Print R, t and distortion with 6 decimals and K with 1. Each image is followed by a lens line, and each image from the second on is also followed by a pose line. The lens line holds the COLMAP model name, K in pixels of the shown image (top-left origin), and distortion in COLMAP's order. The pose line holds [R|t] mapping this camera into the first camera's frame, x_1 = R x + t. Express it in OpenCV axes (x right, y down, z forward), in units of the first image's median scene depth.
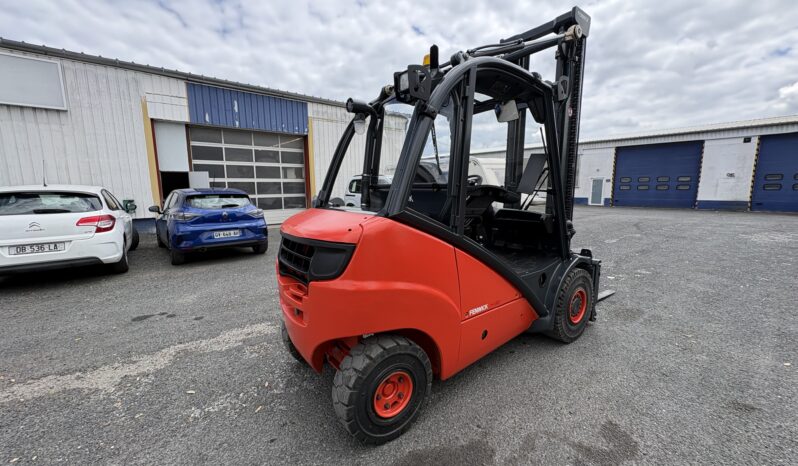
lens RADIAL K [[320.5, 0, 399.0], [0, 320.5, 233.0], [0, 0, 1]] dist [-0.016686, 0.000126]
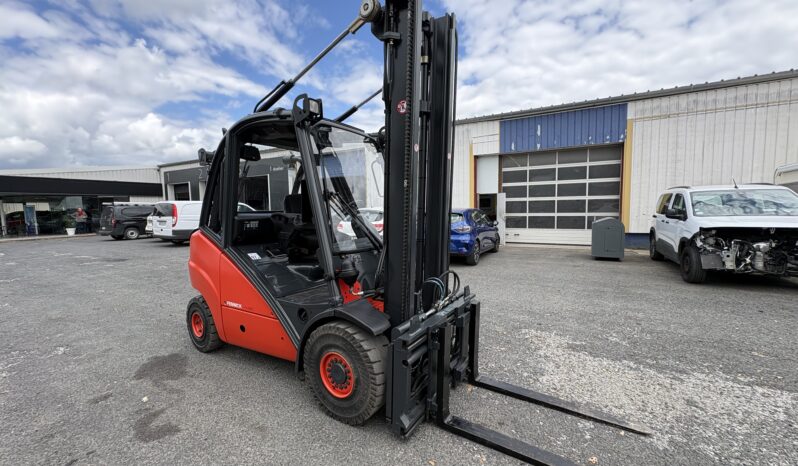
lens RADIAL K [[314.8, 0, 399.0], [0, 314.8, 233.0], [0, 0, 1]] dist [0.001029, -0.000052]
pose [[0.344936, 0.078120, -0.935370, 0.346612], [-0.120949, 0.991922, 0.038241, -0.040658], [0.930801, 0.099942, 0.351598, 0.230477]]
